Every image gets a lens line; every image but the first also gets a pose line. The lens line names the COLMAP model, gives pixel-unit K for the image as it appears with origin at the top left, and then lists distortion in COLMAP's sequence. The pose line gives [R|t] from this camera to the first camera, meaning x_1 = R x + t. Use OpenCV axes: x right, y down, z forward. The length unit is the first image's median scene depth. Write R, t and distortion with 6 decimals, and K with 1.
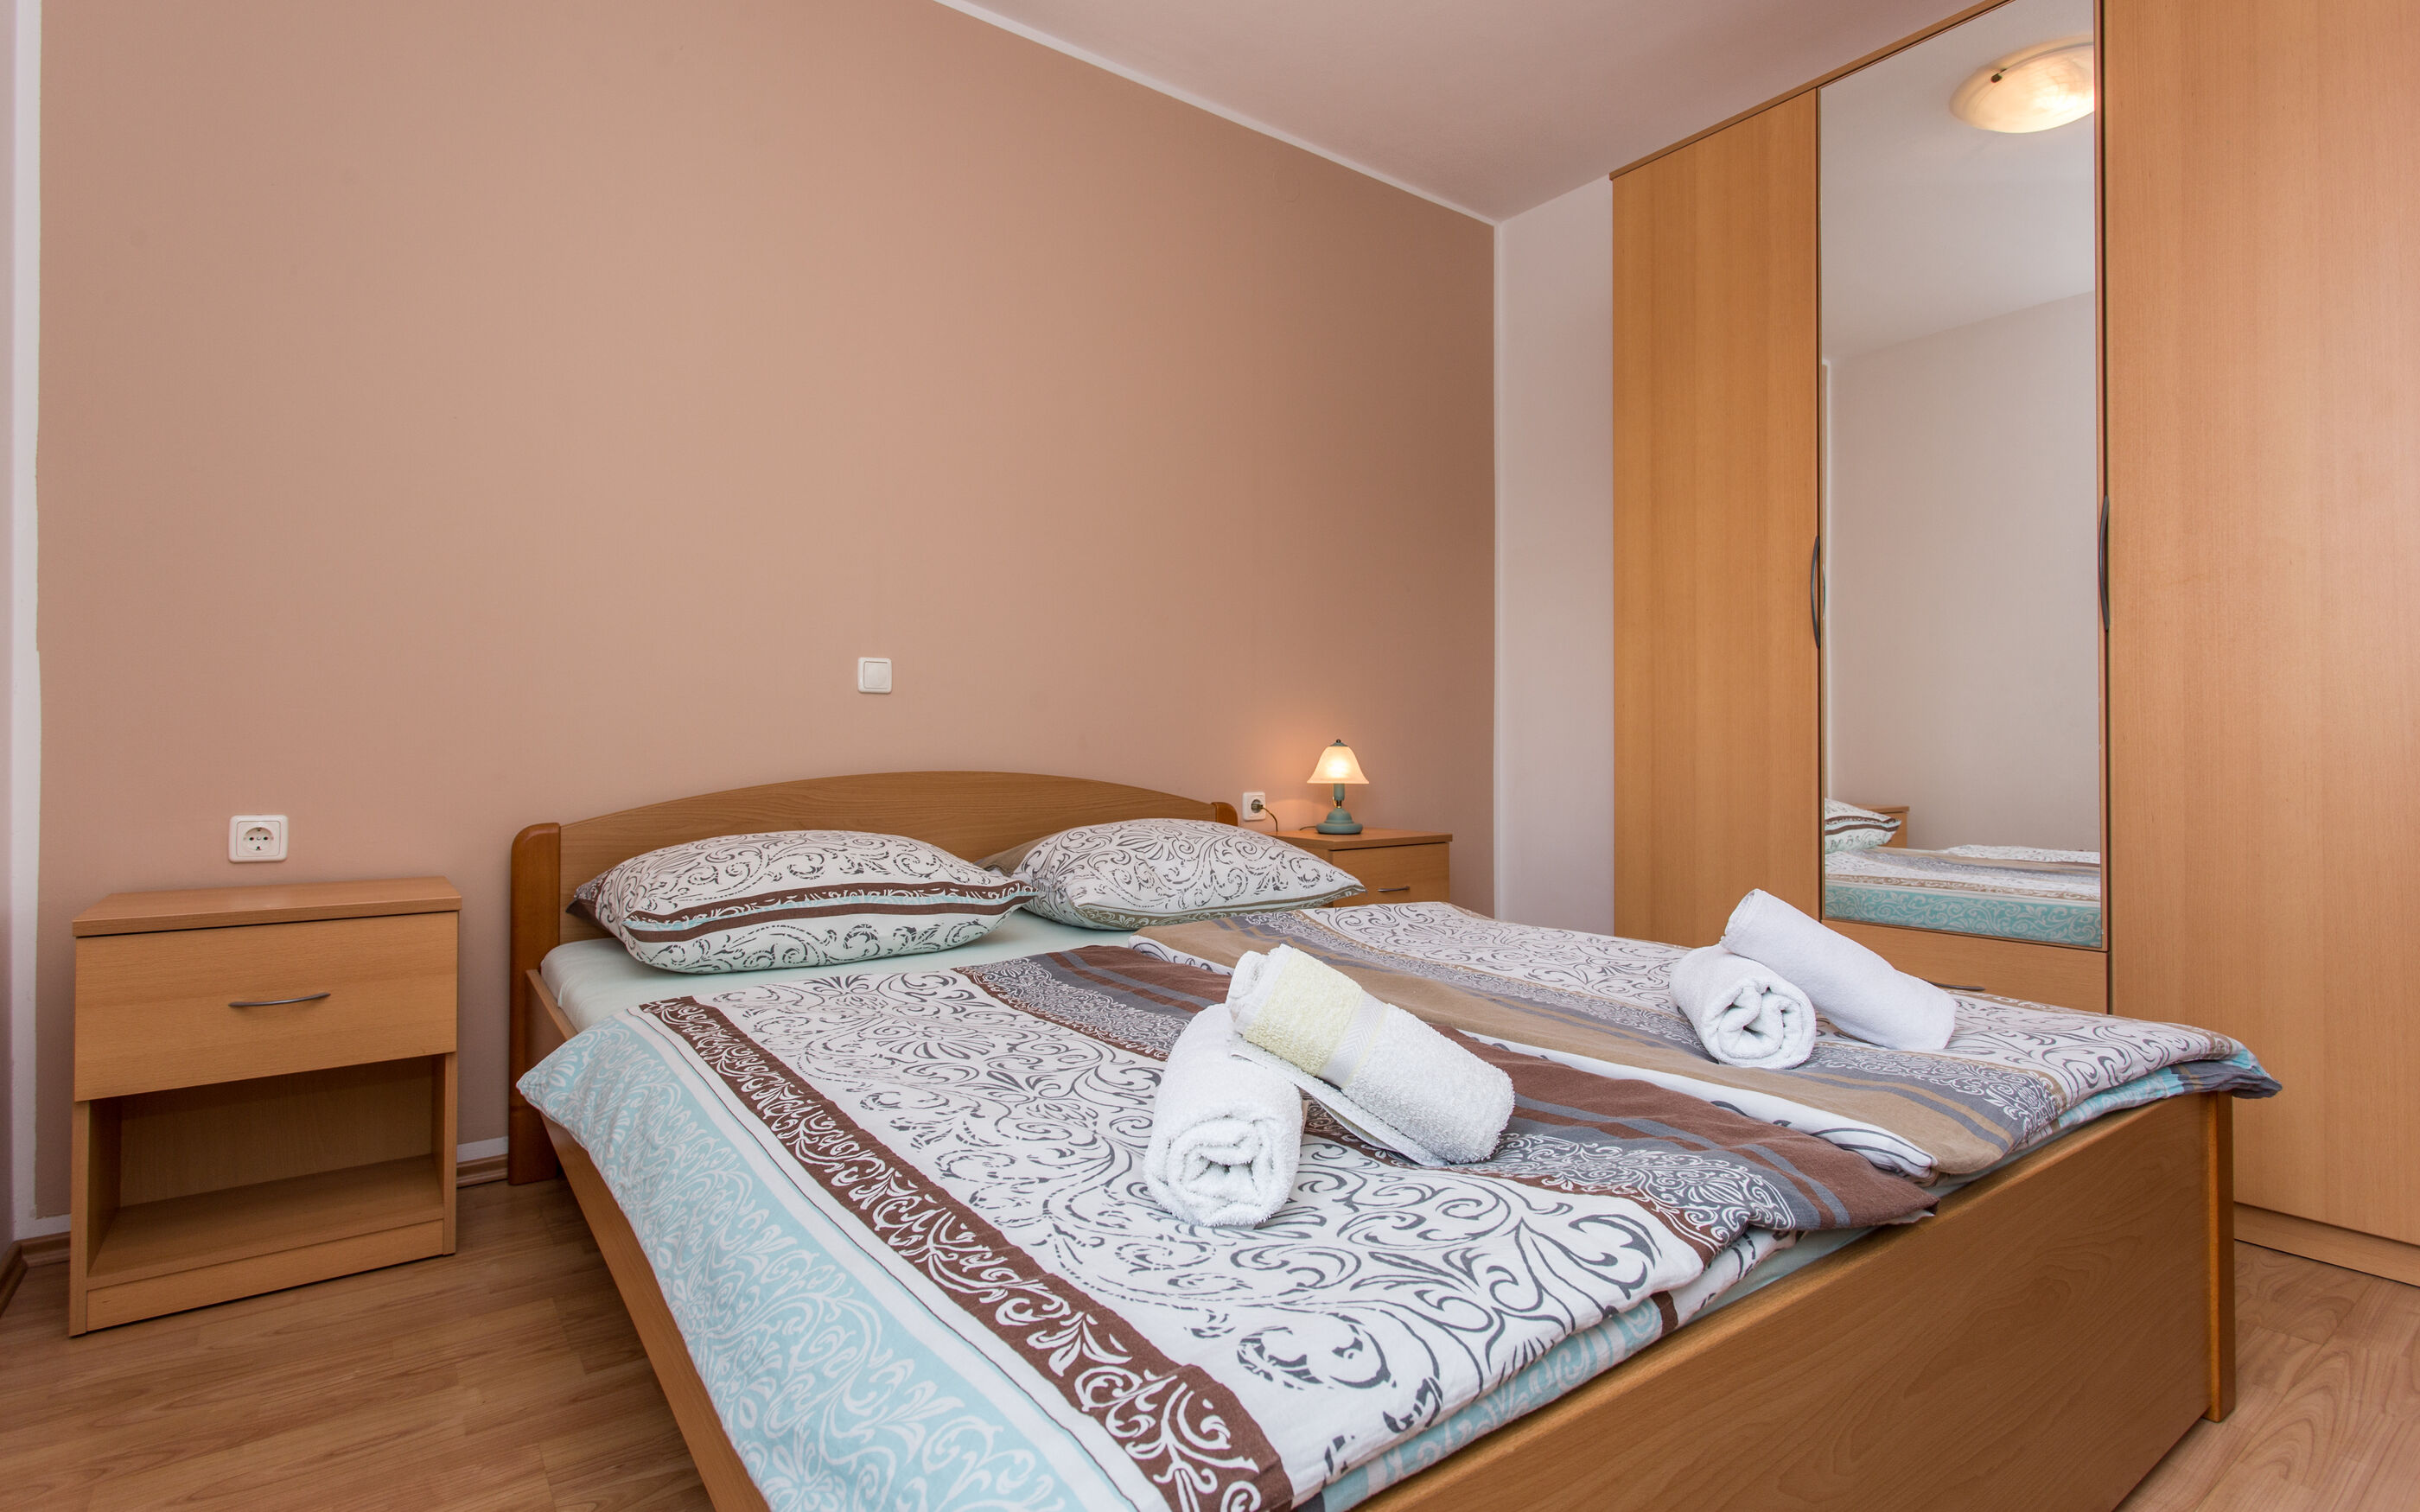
lens RADIAL K [[1159.6, 0, 1196.4], [0, 1159.6, 749.3], [0, 0, 1]] dist [0.001507, 0.001093]
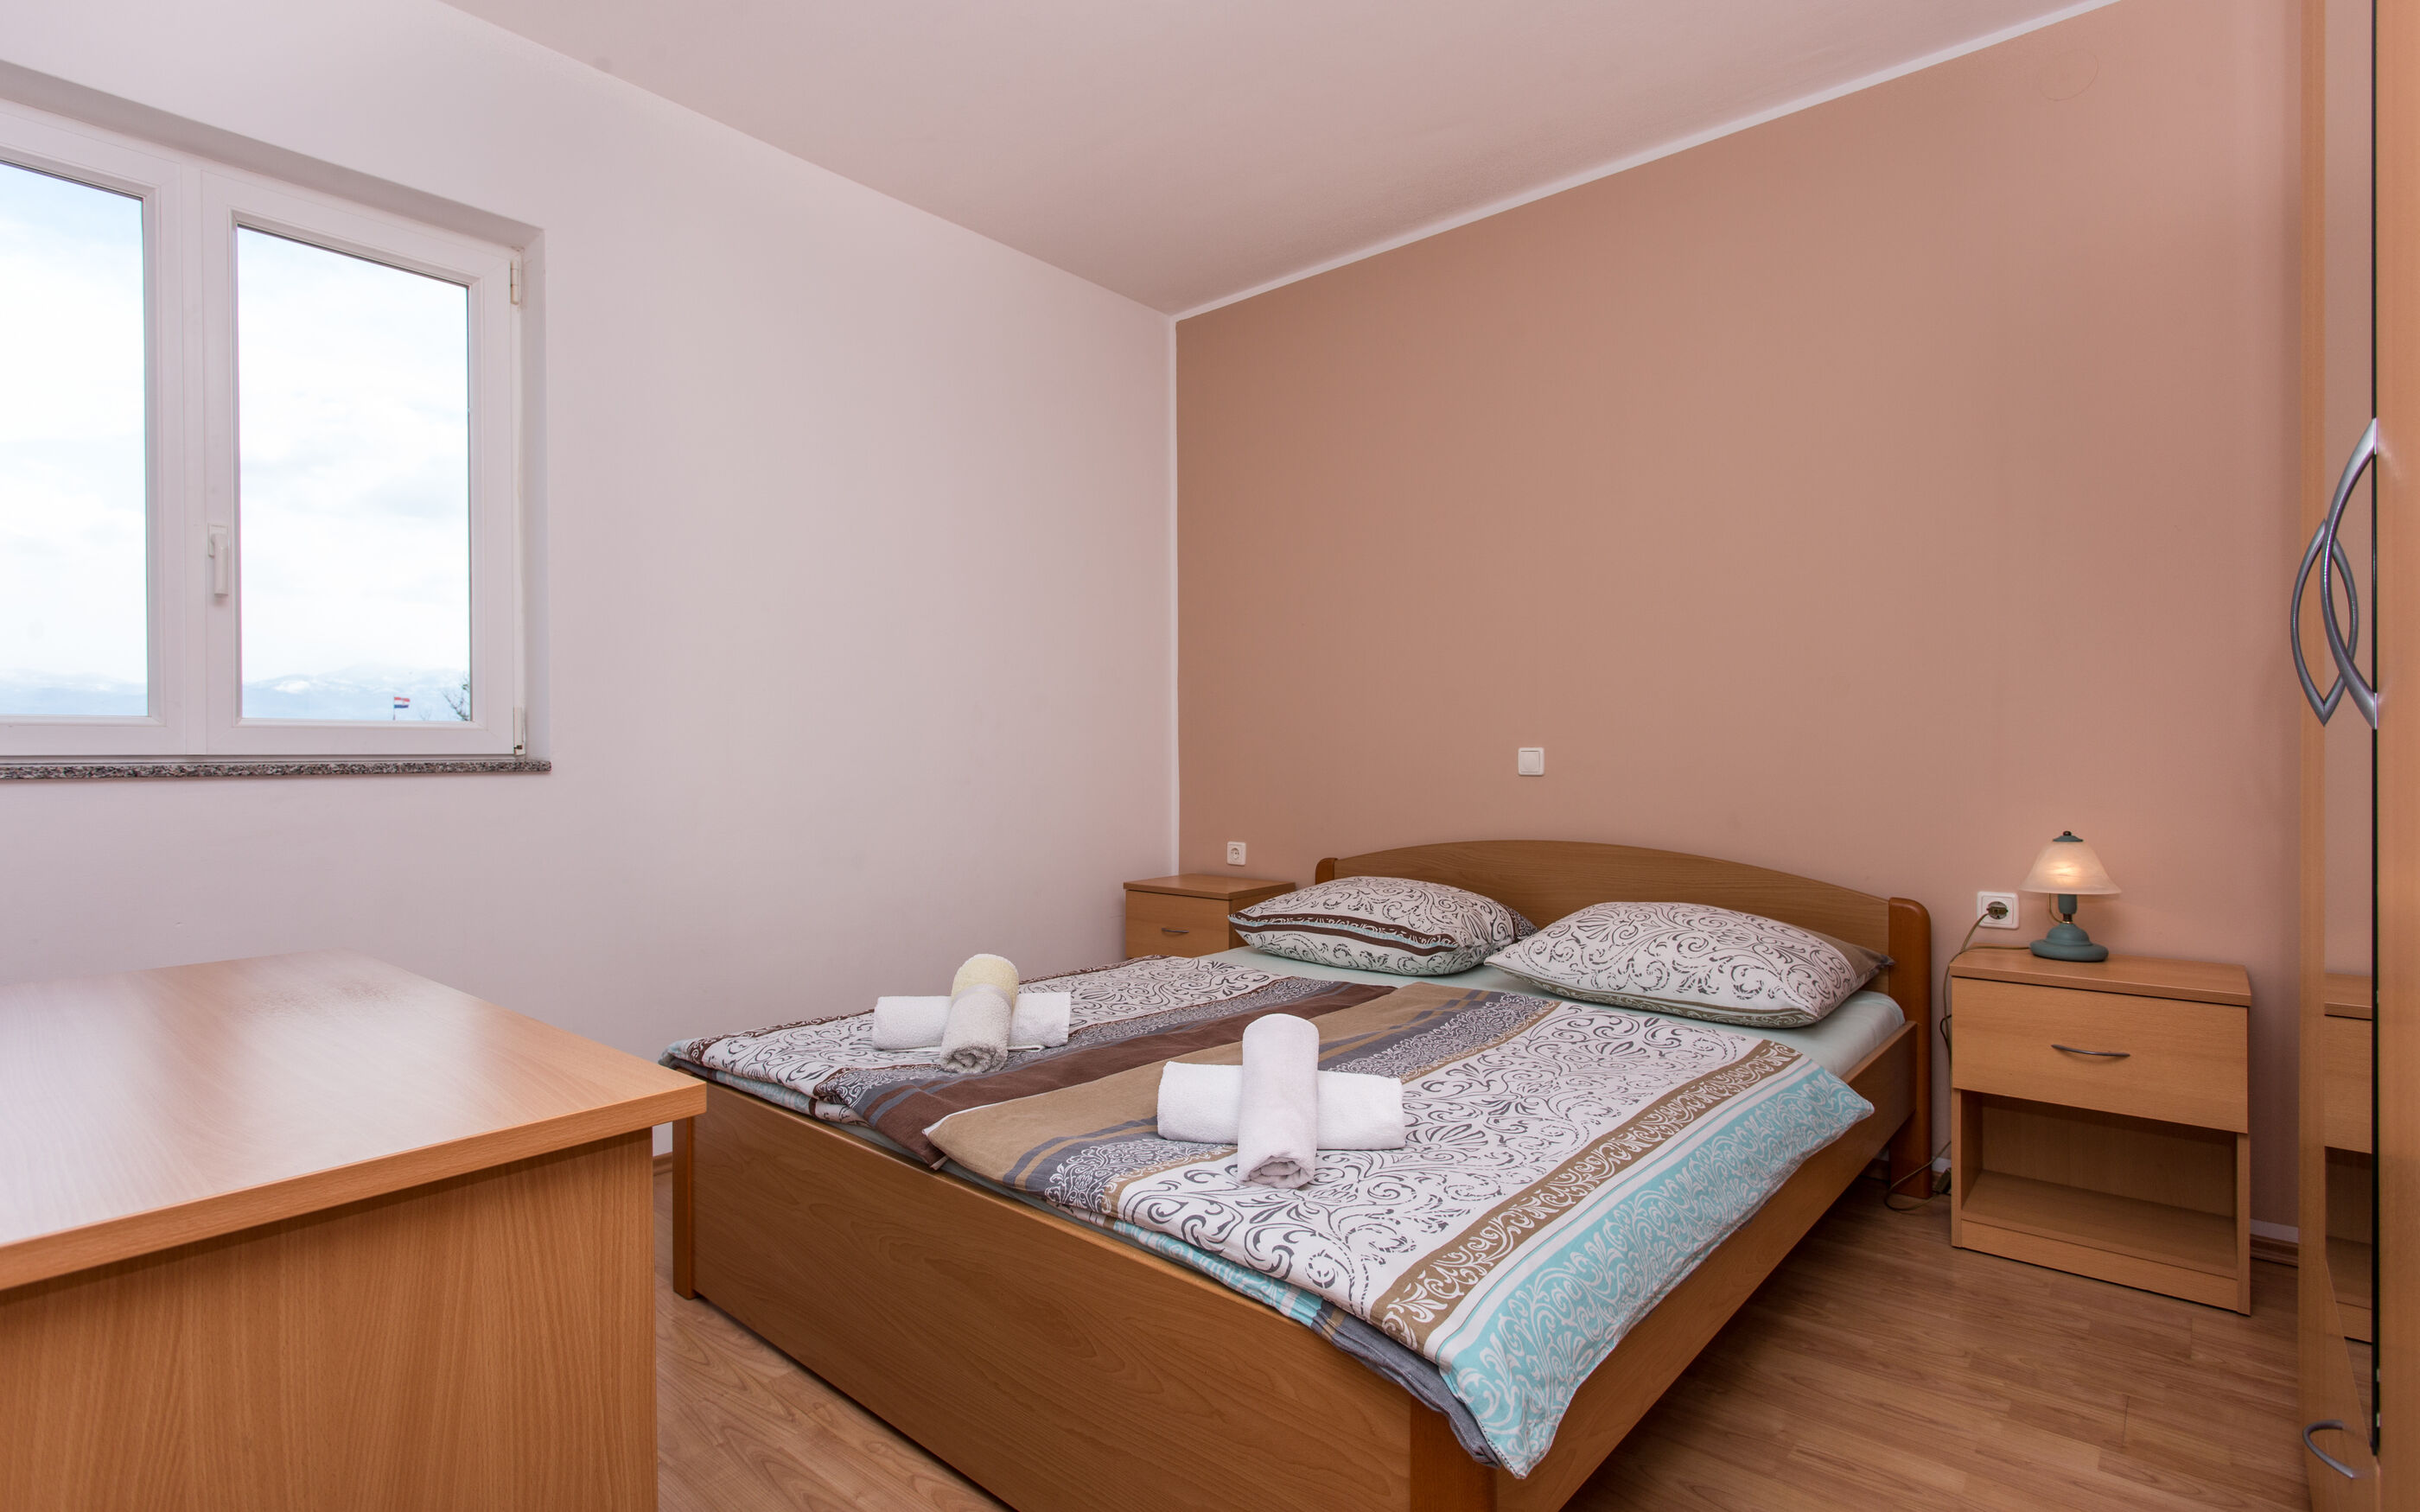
lens RADIAL K [[1159.6, 0, 1196.4], [0, 1159.6, 749.3], [0, 0, 1]] dist [0.001507, 0.001093]
pose [[0.218640, -0.002865, -0.975801, 1.104395], [0.007849, 0.999969, -0.001177, -0.099005], [0.975774, -0.007402, 0.218656, 0.464538]]
